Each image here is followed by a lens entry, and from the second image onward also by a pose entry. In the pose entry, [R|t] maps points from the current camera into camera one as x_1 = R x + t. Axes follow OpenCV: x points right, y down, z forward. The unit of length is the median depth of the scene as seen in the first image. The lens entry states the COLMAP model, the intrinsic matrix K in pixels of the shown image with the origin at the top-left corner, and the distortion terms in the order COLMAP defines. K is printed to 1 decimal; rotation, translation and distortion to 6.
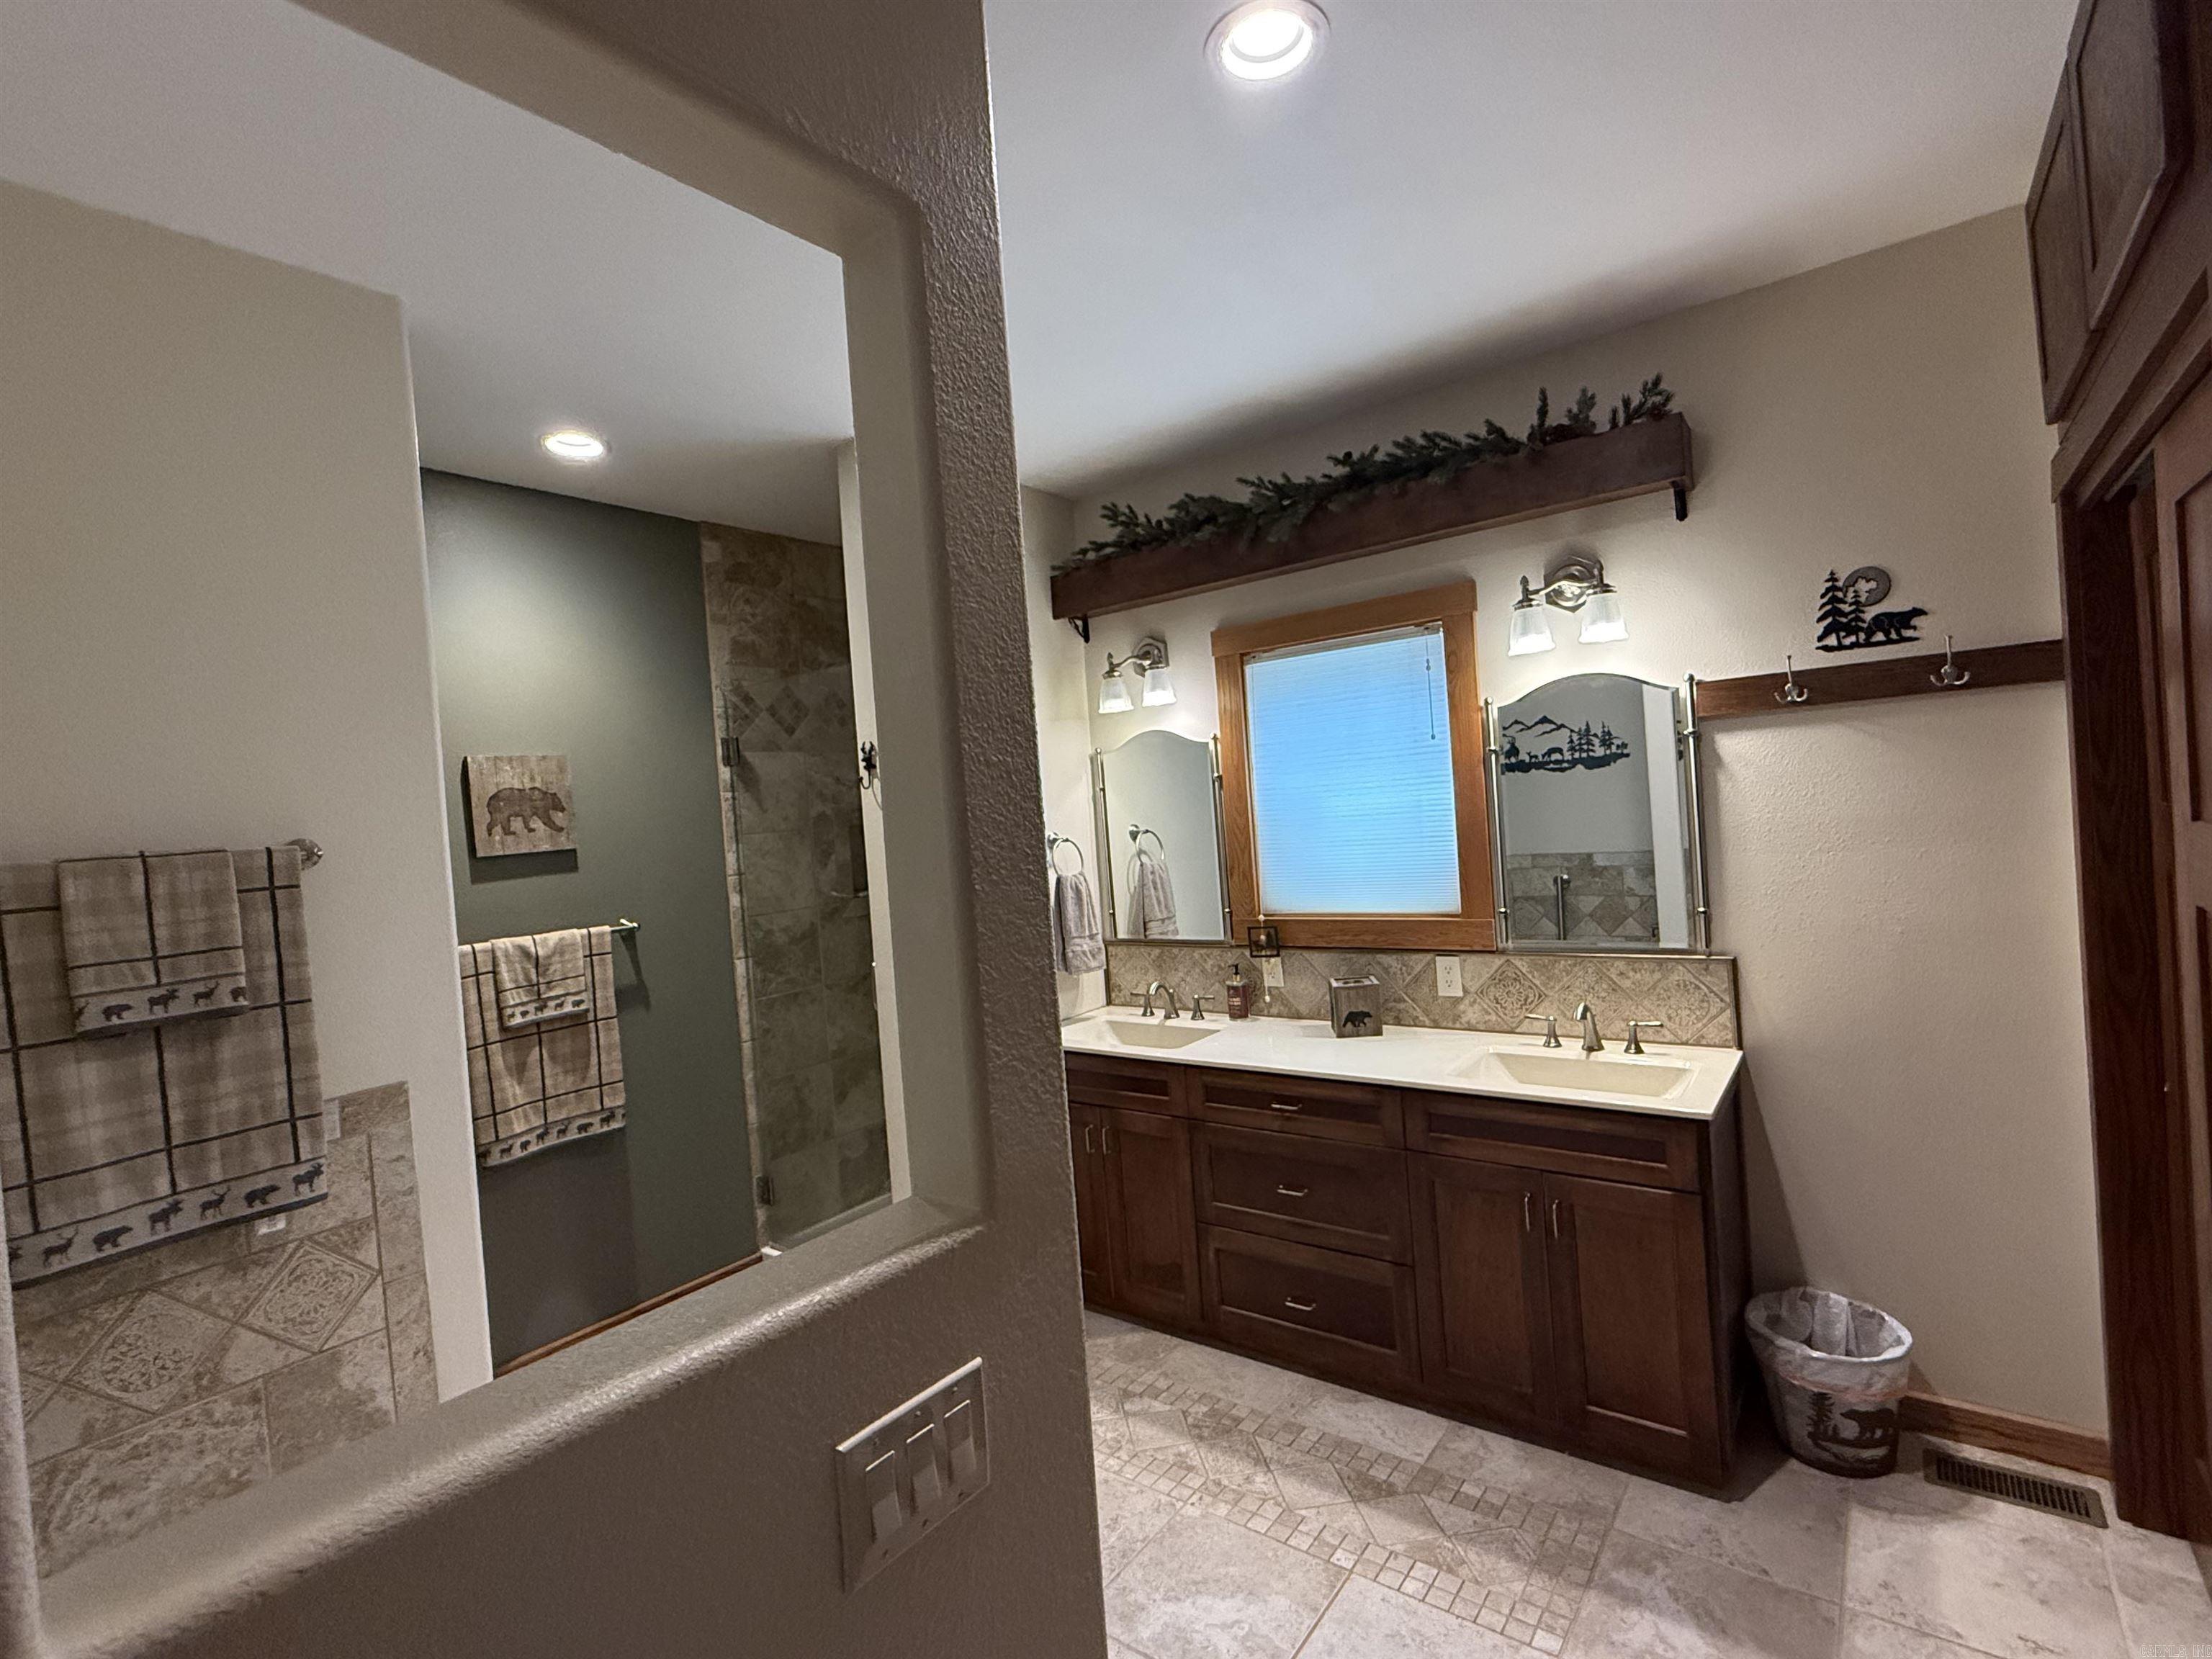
lens RADIAL K [[1038.5, 0, 1101.9], [0, 1038.5, 826.6], [0, 0, 1]] dist [0.000149, -0.001725]
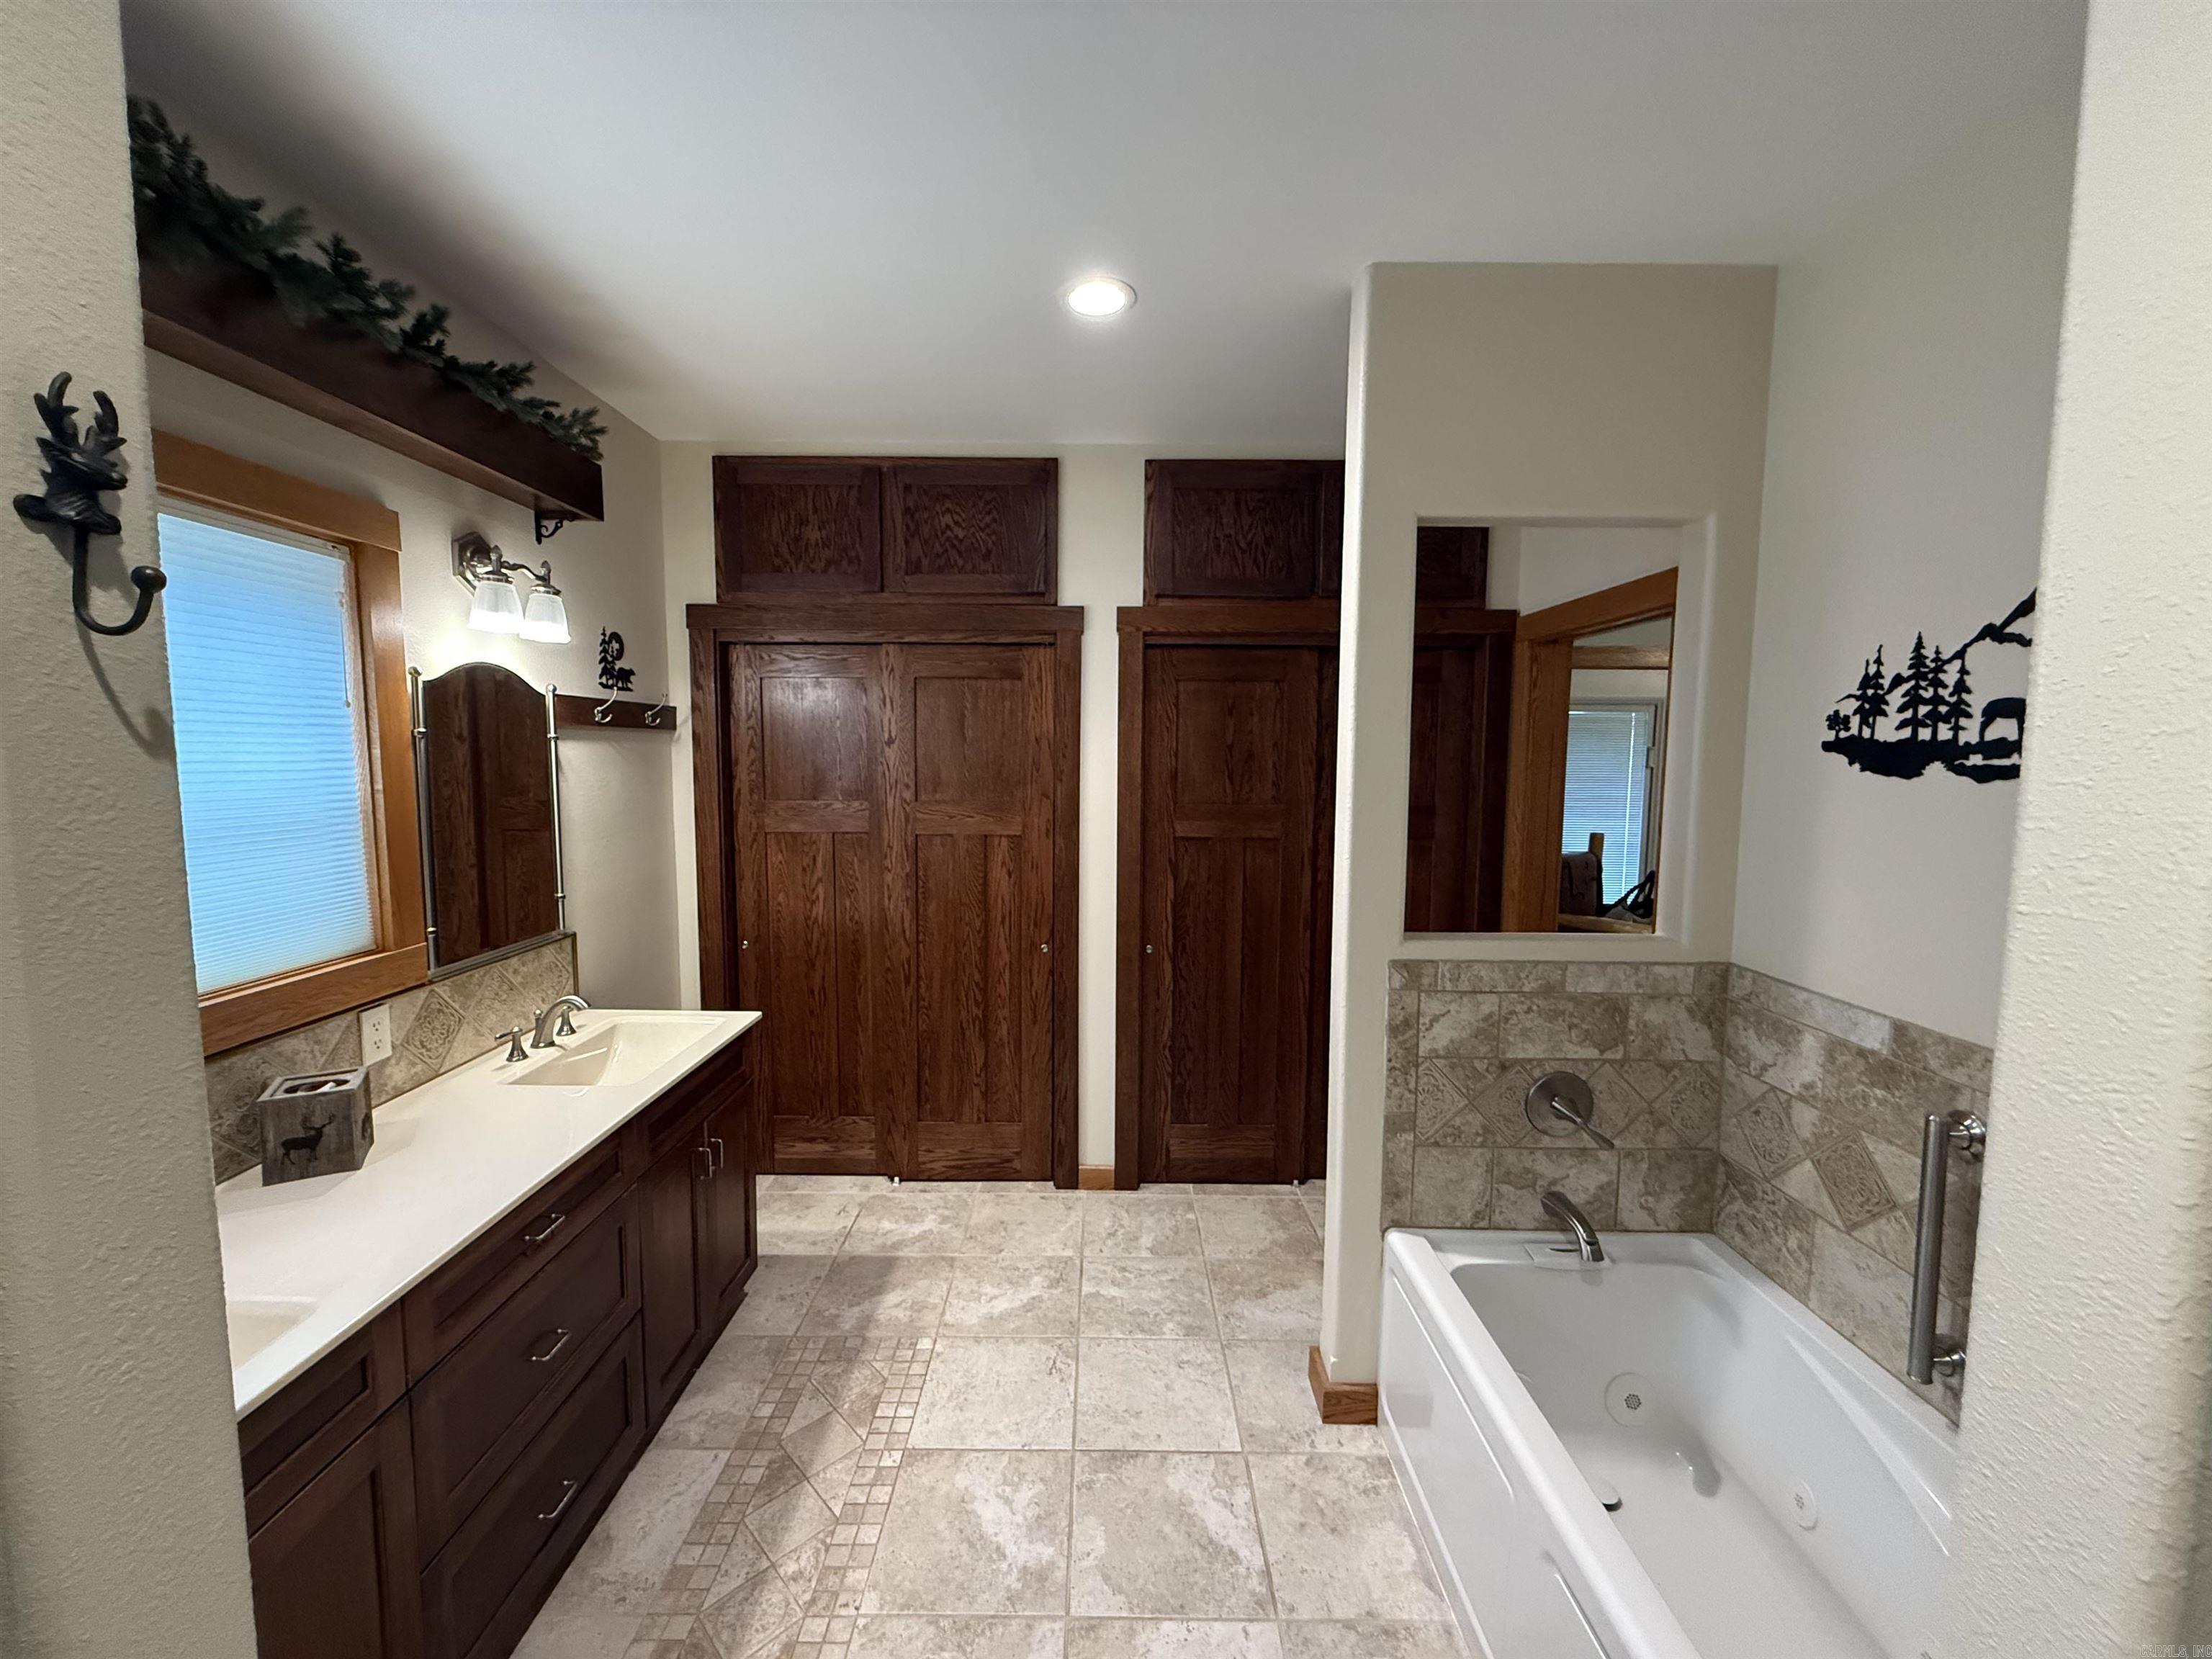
lens RADIAL K [[879.6, 0, 1100.2], [0, 879.6, 829.7], [0, 0, 1]] dist [-0.000328, 0.000192]
pose [[-0.607574, 0.001864, 0.794261, -0.479444], [0.050415, 0.998071, 0.036223, 0.003178], [-0.792662, 0.062051, -0.606496, 0.985290]]
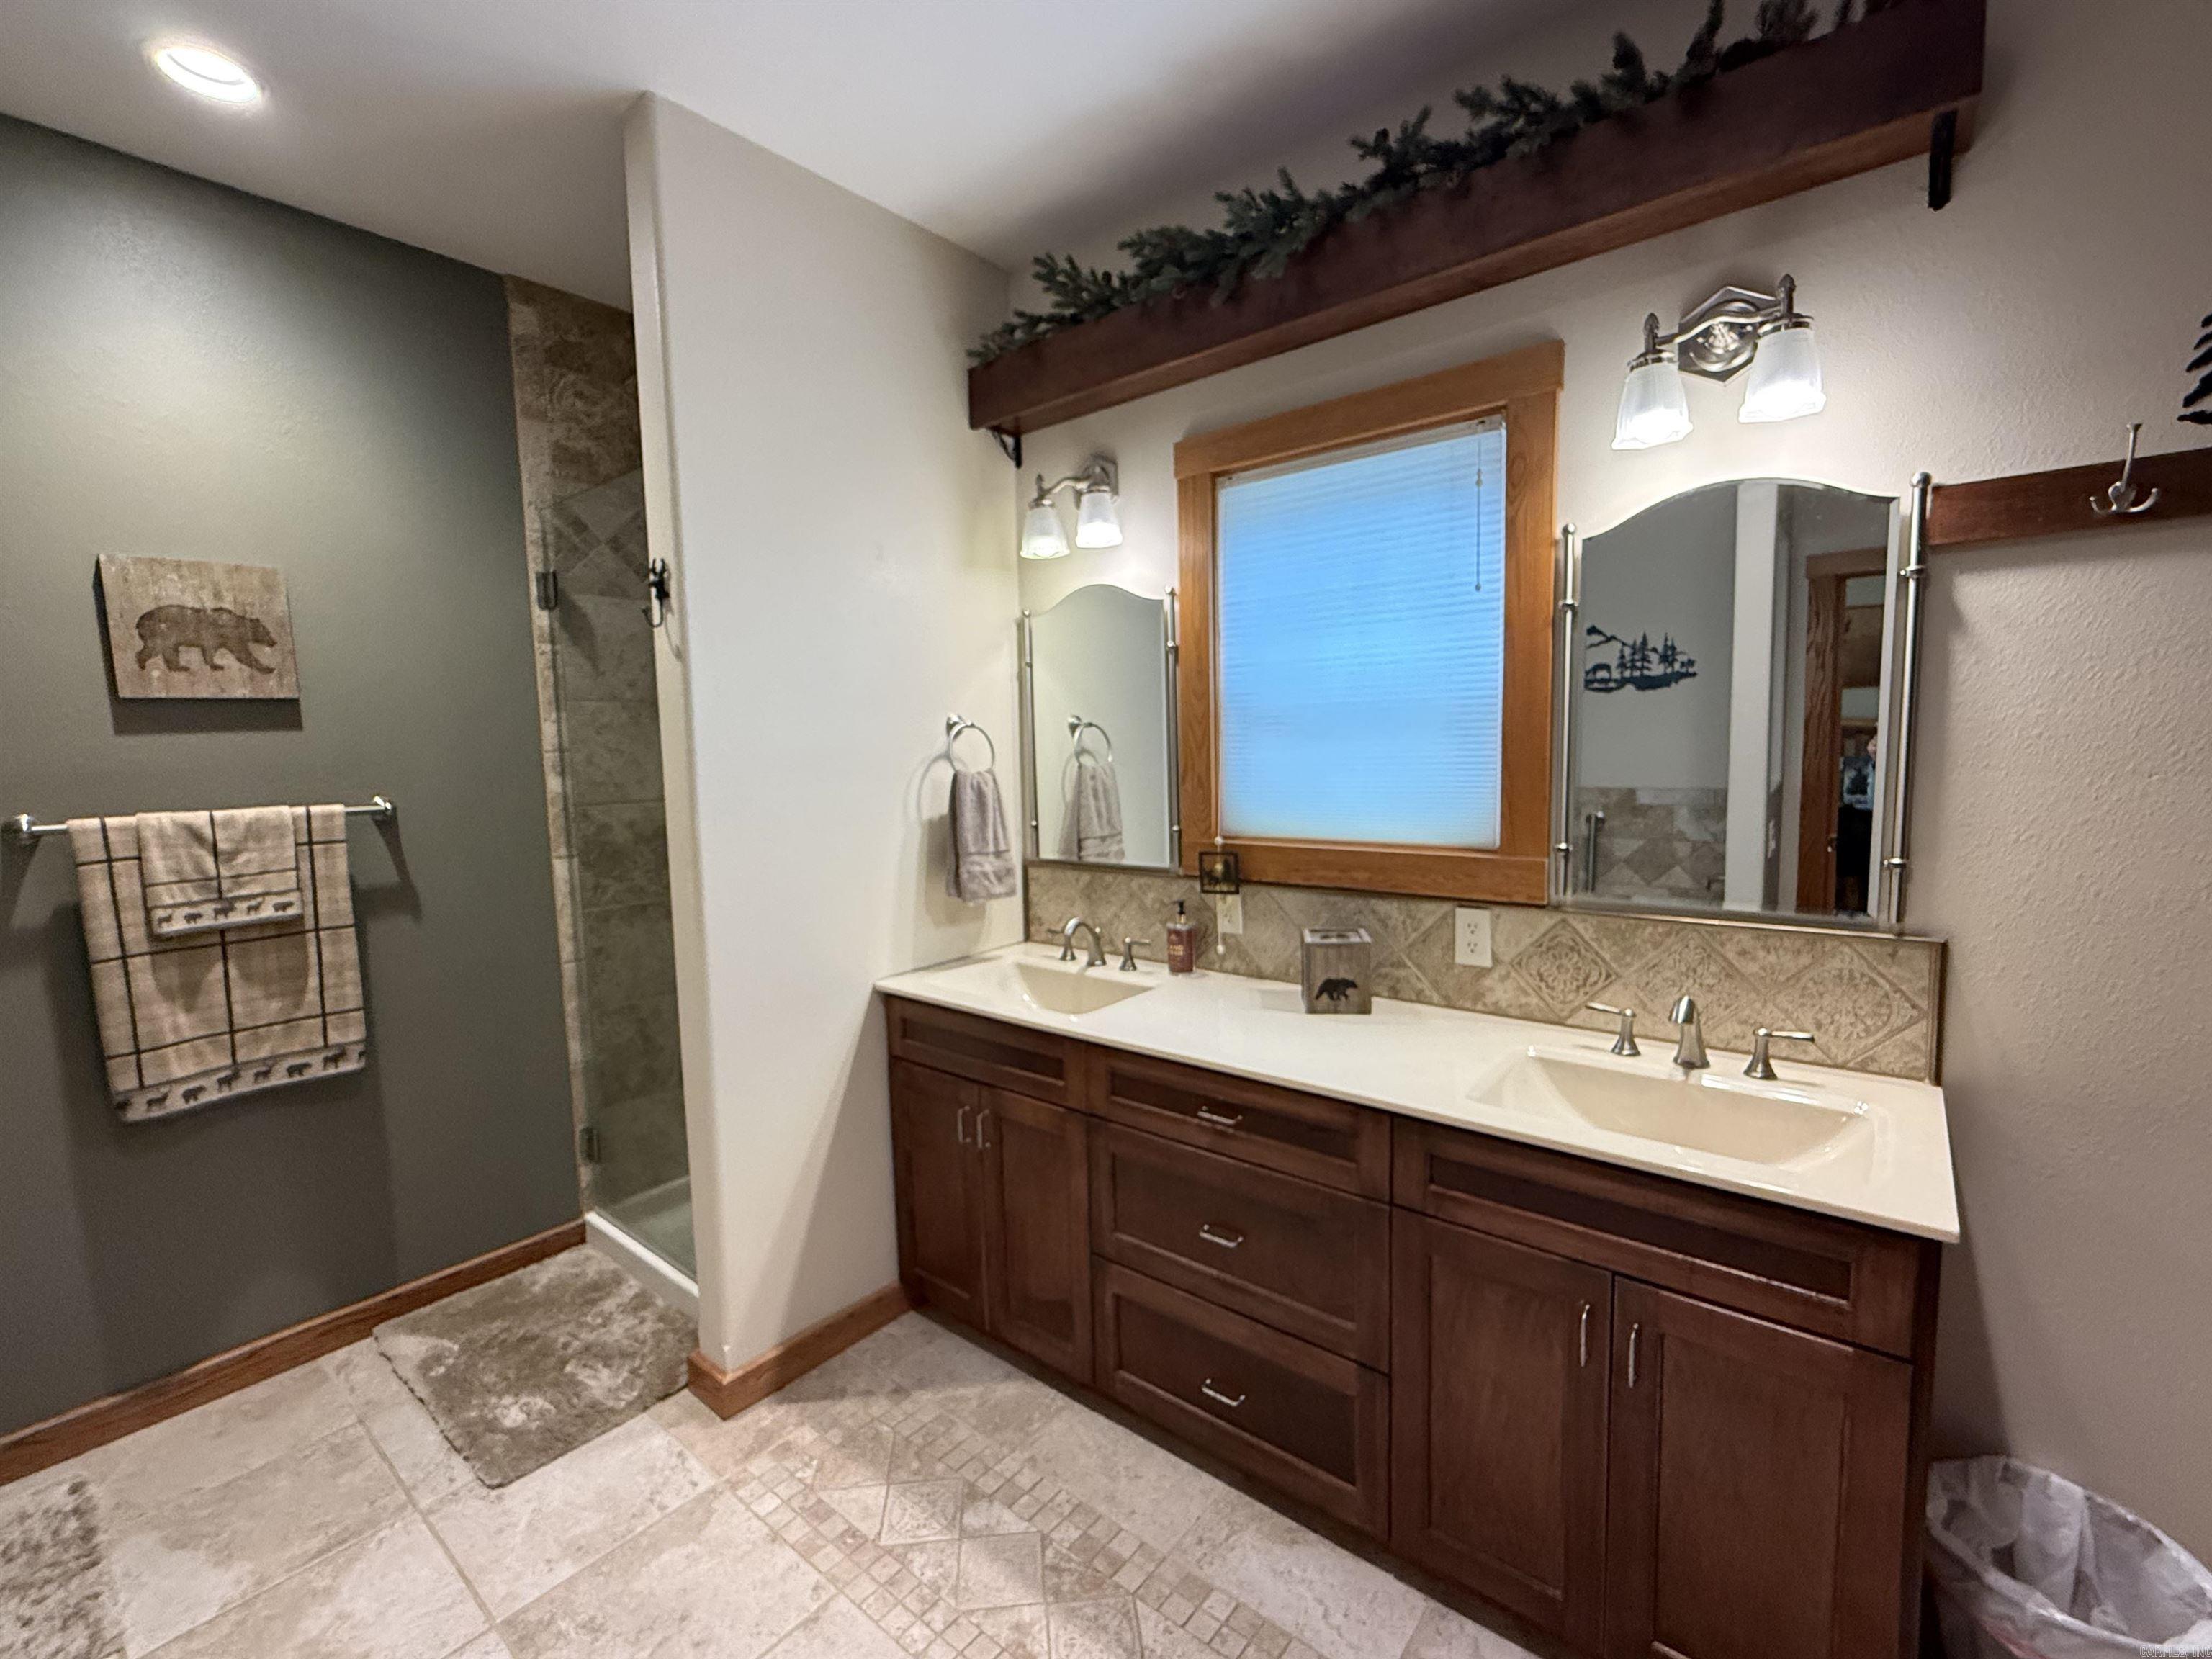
lens RADIAL K [[960.4, 0, 1102.1], [0, 960.4, 829.1], [0, 0, 1]] dist [0.000385, -0.000565]
pose [[0.998279, 0.052332, -0.026460, 0.101192], [-0.050103, 0.995627, 0.078842, 0.034496], [0.030471, -0.077380, 0.996536, 0.363244]]
